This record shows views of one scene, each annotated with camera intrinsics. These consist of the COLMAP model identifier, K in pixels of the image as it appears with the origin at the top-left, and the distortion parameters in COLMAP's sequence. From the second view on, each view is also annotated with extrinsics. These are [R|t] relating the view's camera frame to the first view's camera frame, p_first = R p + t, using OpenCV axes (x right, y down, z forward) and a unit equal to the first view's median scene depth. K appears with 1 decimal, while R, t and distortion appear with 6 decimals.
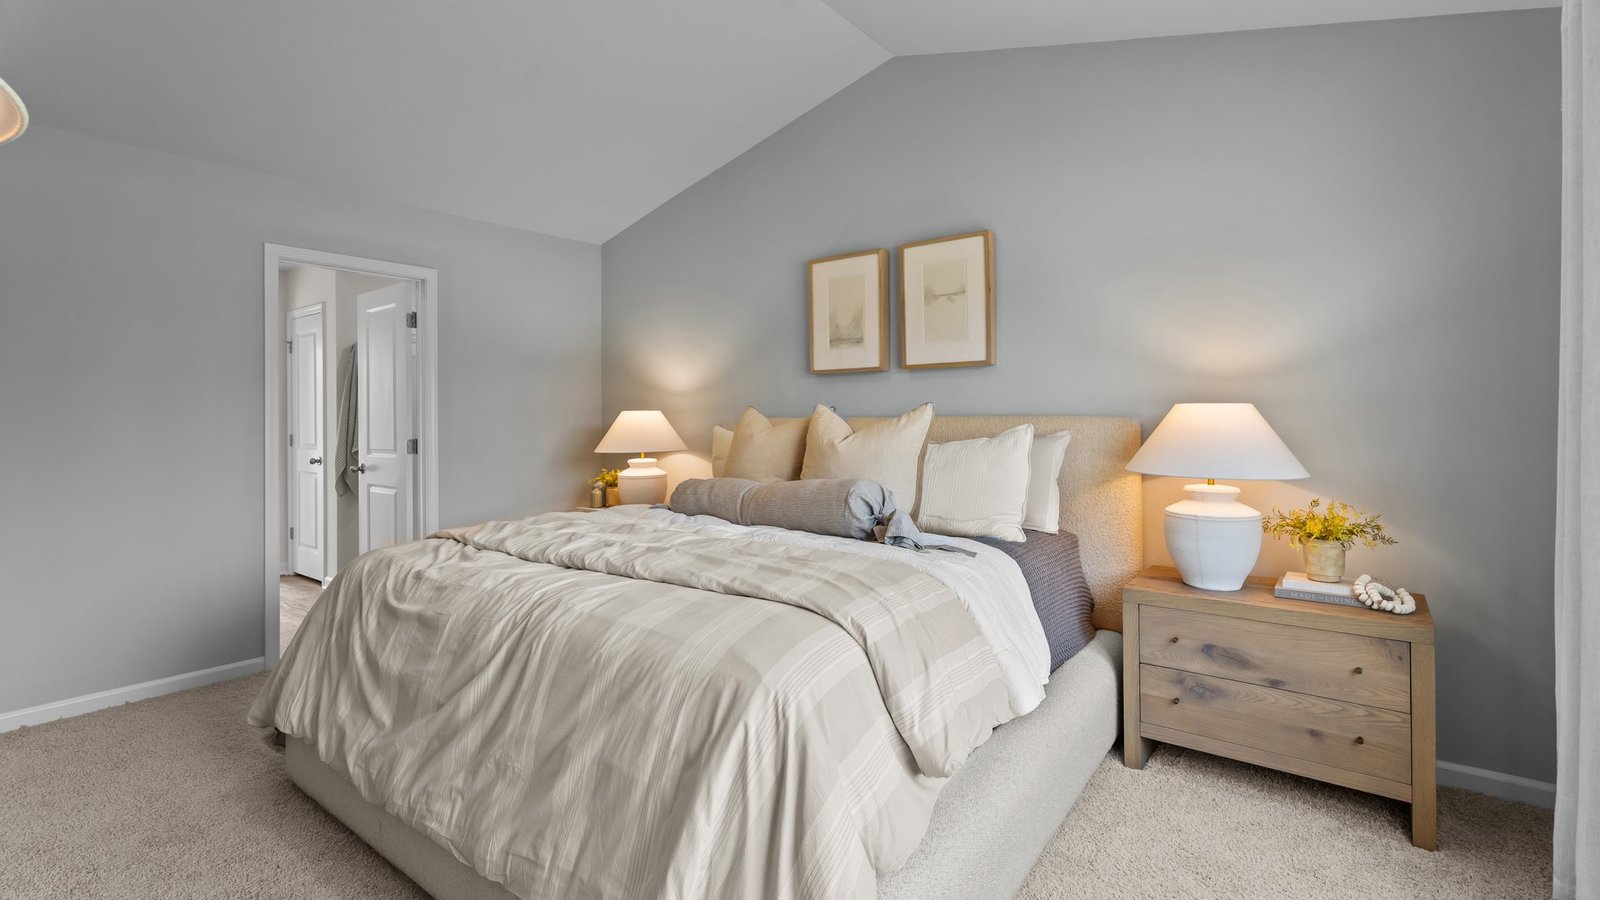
lens RADIAL K [[718.0, 0, 796.1], [0, 718.0, 417.9], [0, 0, 1]] dist [-0.002584, 0.000274]
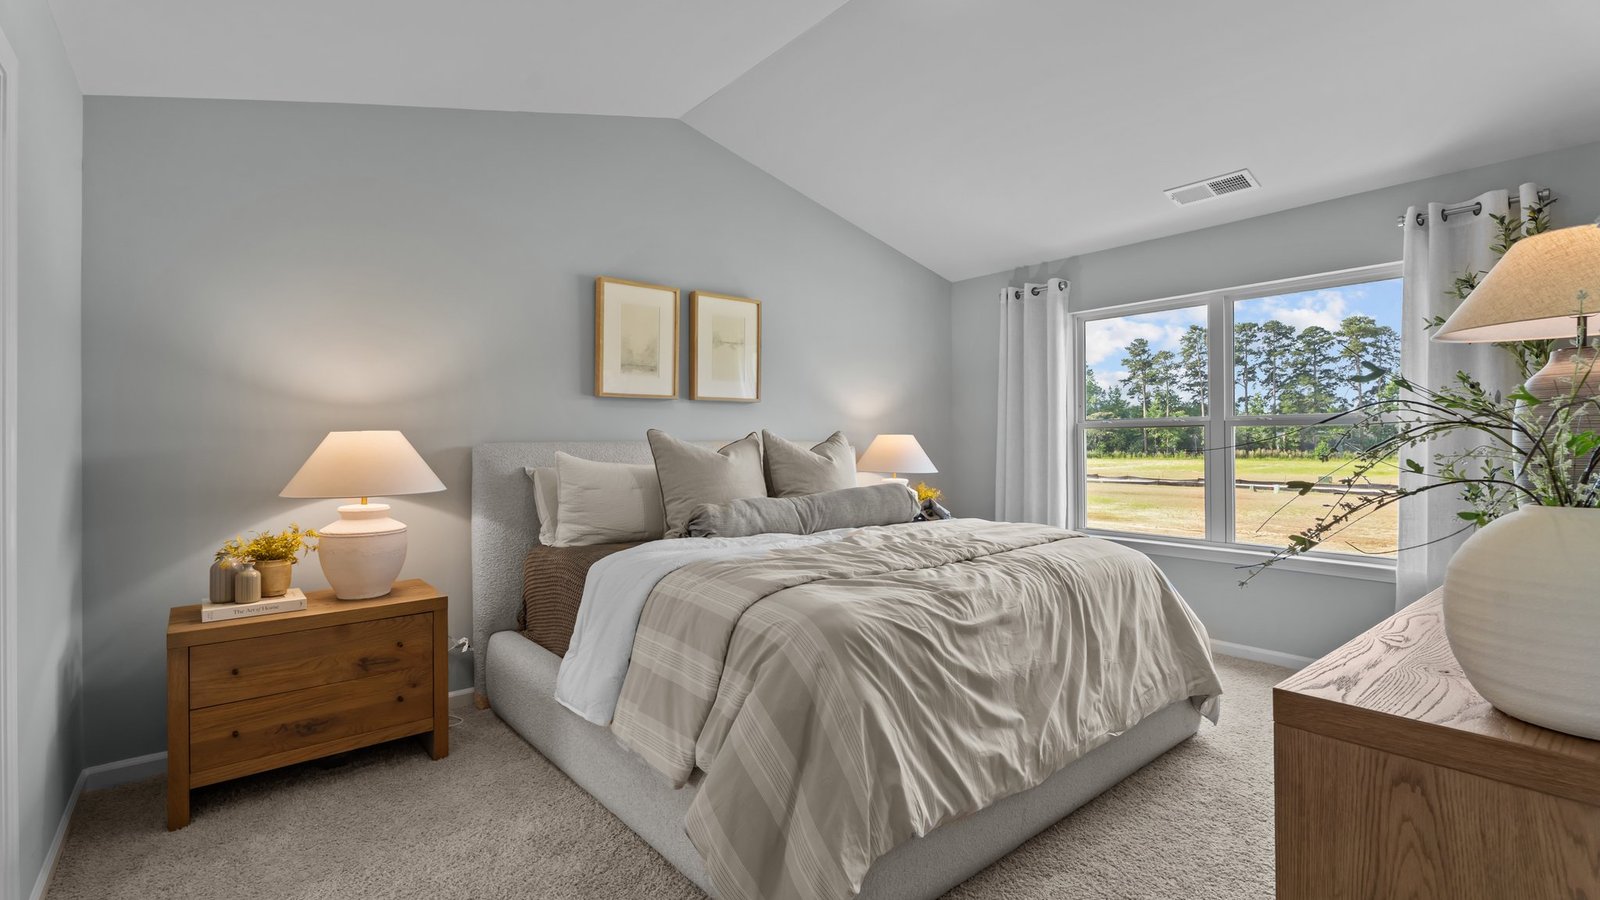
lens RADIAL K [[718.0, 0, 800.8], [0, 718.0, 443.8], [0, 0, 1]] dist [-0.002584, 0.000274]
pose [[0.229664, -0.000020, 0.973270, -0.906960], [0.003003, 0.999995, -0.000689, 0.002816], [-0.973265, 0.003081, 0.229663, 0.564139]]
